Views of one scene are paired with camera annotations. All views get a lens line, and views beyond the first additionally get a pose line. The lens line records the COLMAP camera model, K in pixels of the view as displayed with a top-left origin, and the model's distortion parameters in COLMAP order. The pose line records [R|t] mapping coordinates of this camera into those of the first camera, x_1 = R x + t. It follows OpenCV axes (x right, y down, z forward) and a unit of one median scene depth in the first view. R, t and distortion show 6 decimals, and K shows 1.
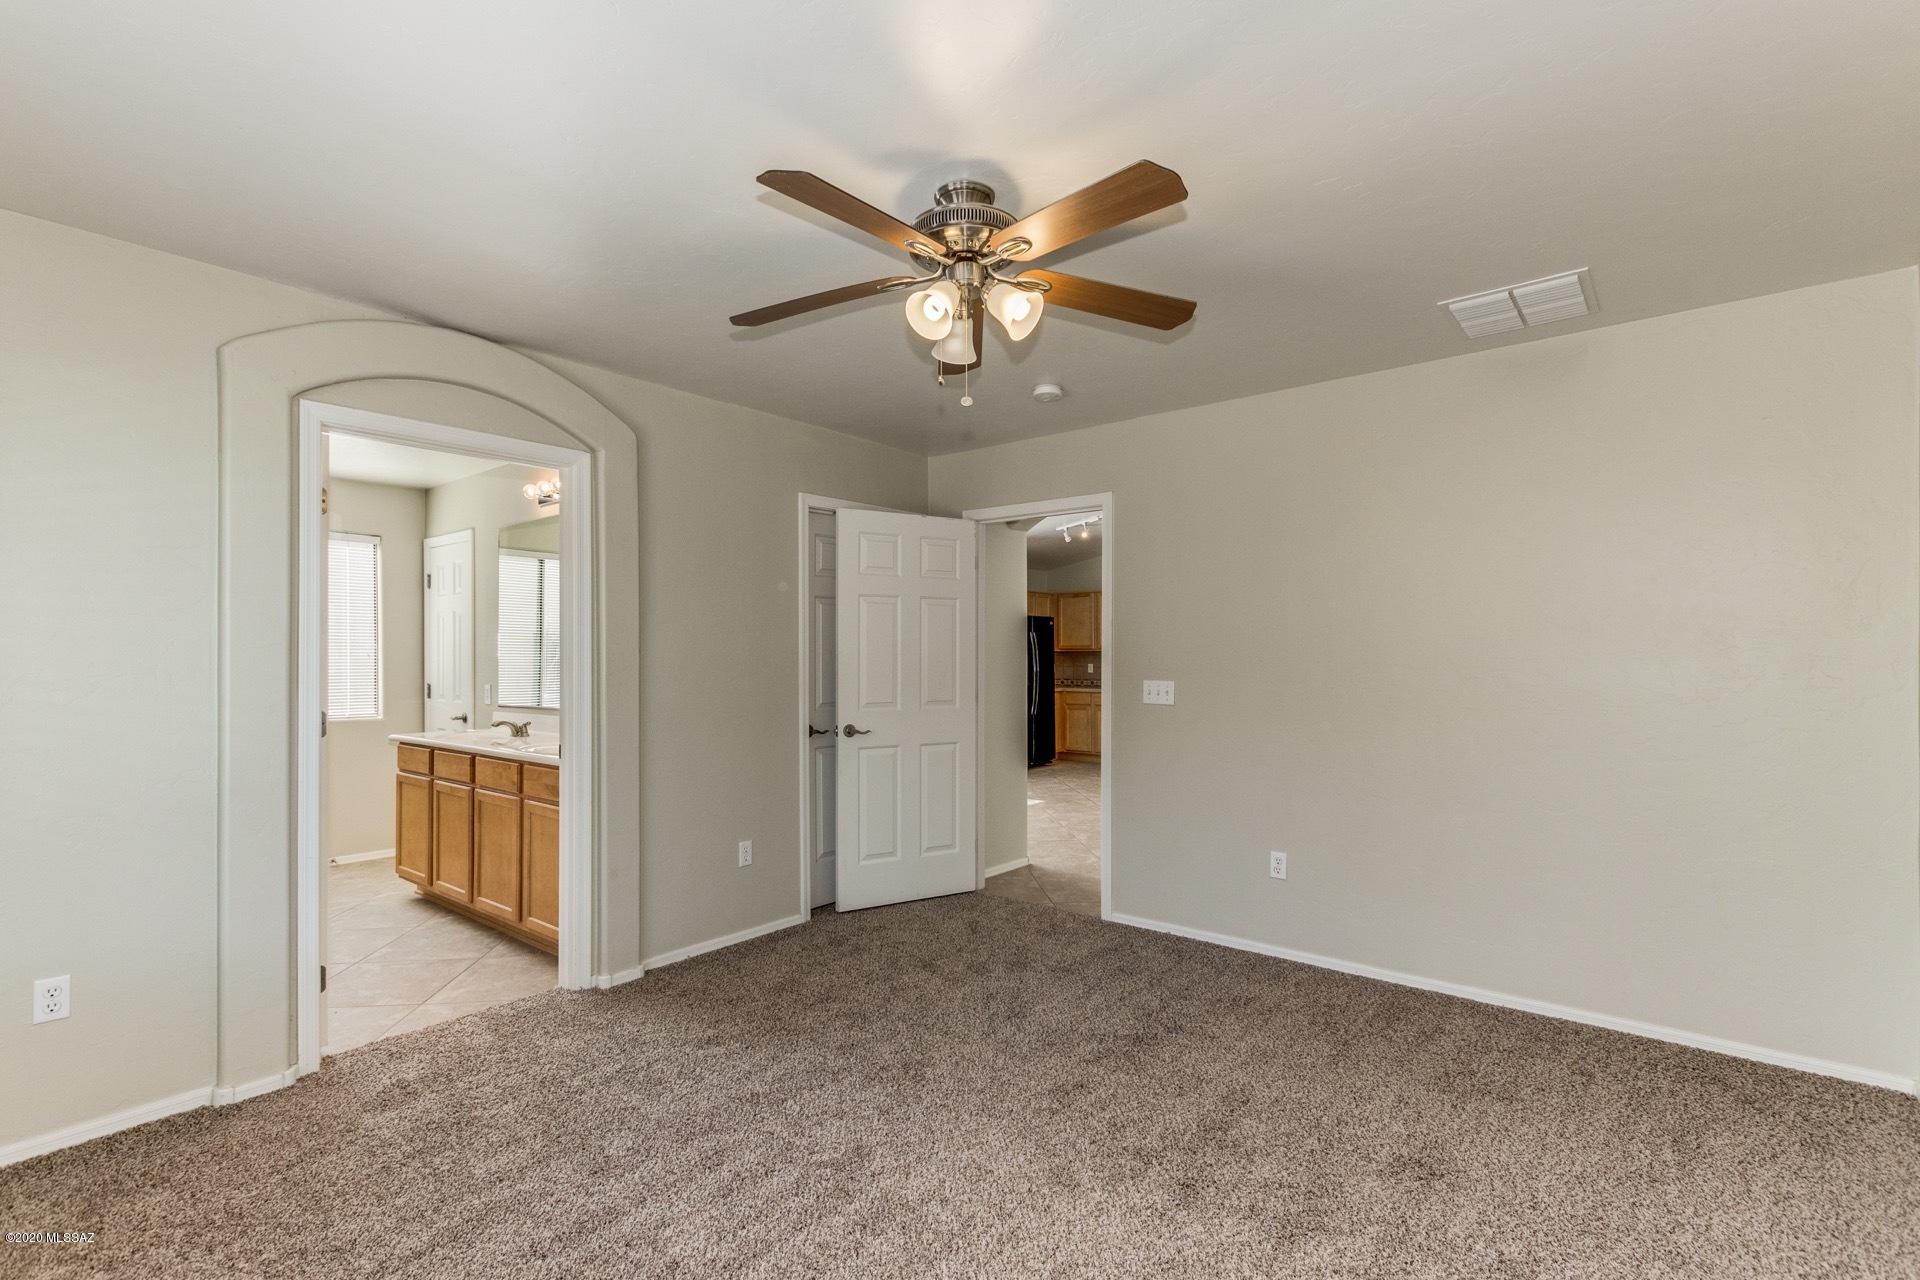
lens RADIAL K [[881.2, 0, 954.0], [0, 881.2, 647.6], [0, 0, 1]] dist [0.008669, -0.001460]
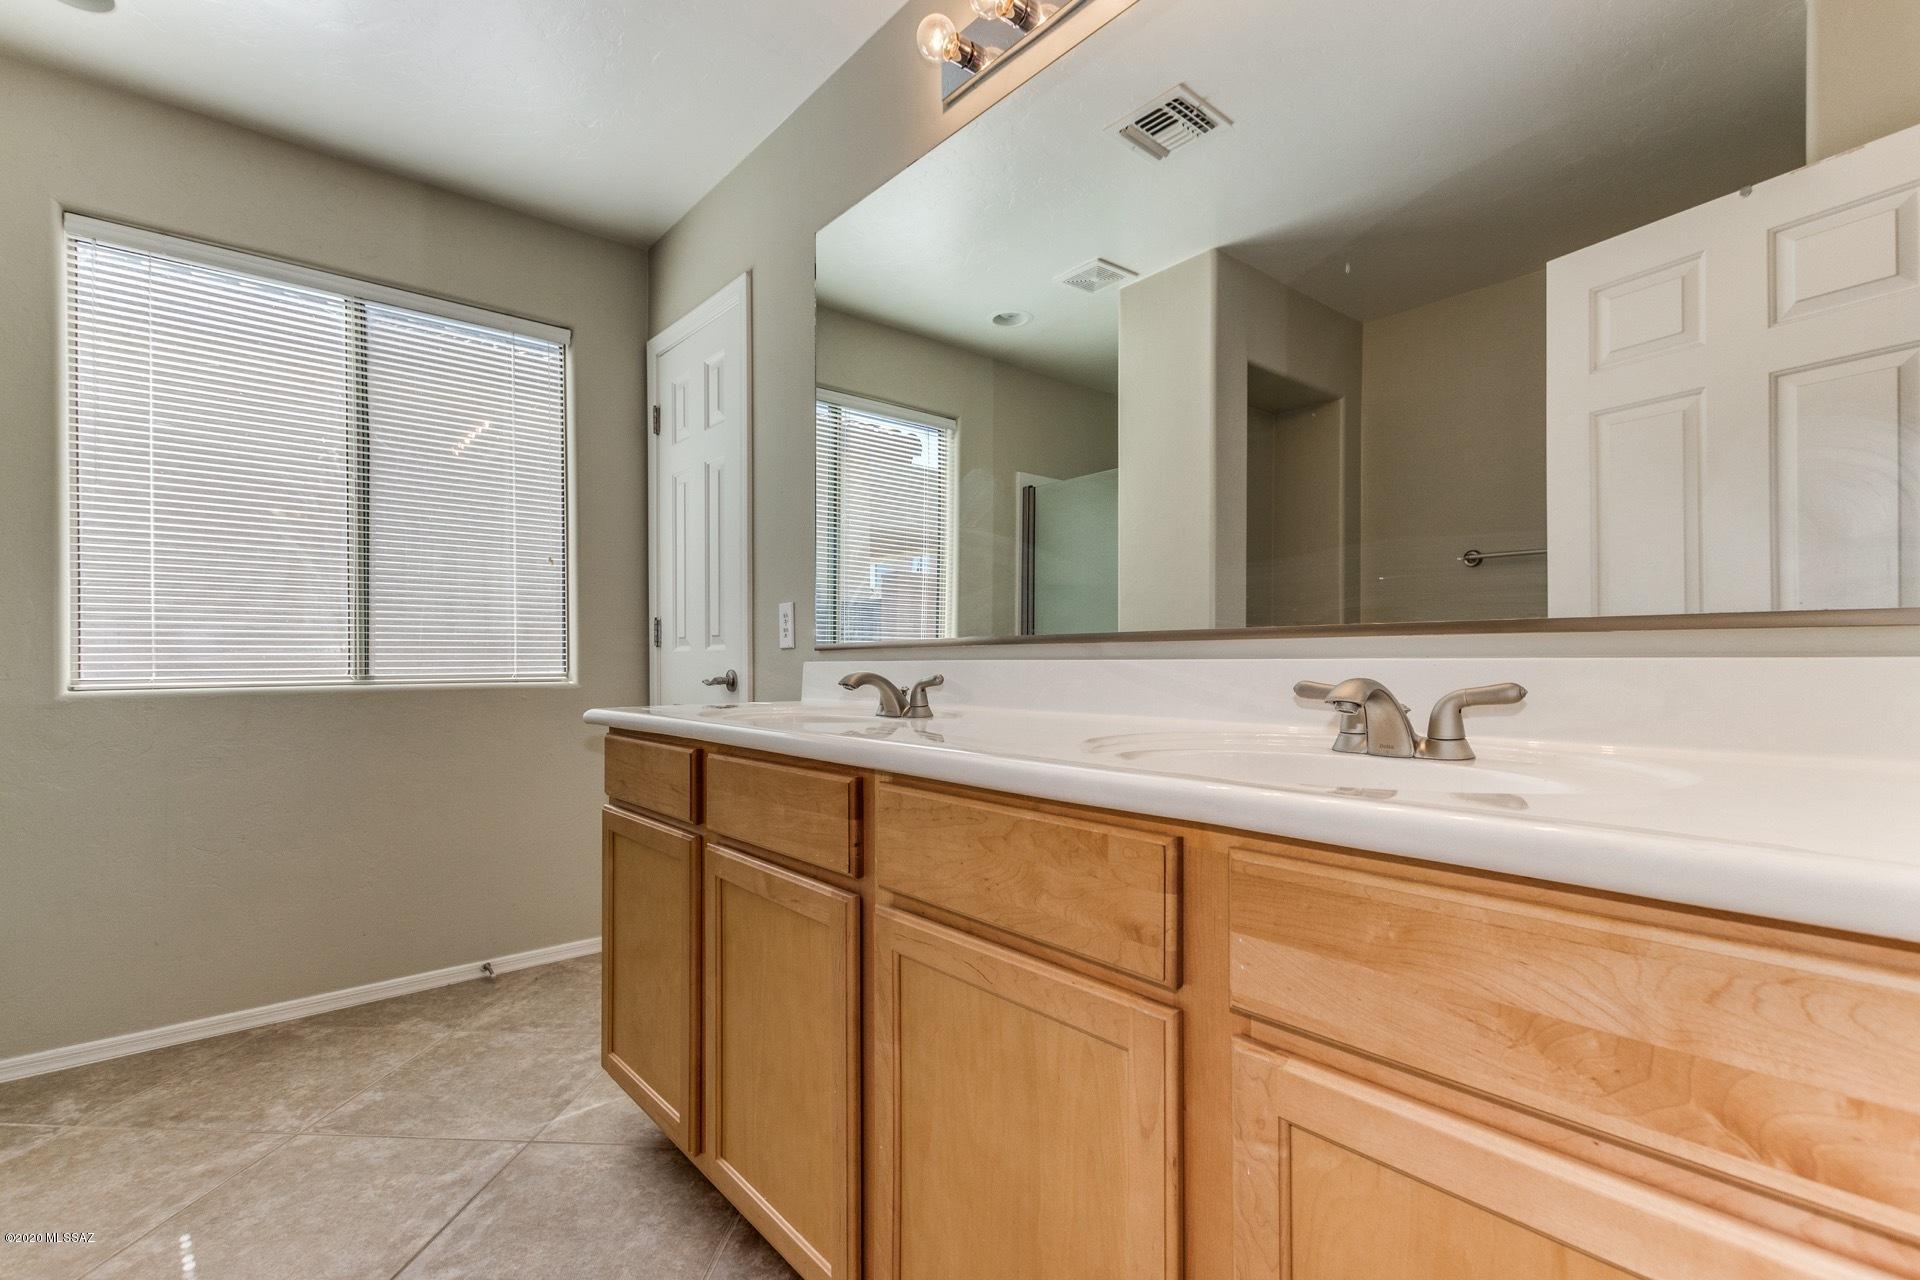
lens RADIAL K [[881.2, 0, 954.0], [0, 881.2, 647.6], [0, 0, 1]] dist [0.008669, -0.001460]
pose [[0.984224, -0.000214, -0.176924, -0.370700], [0.000436, 0.999999, 0.001212, 0.064552], [0.176924, -0.001270, 0.984224, 0.583601]]
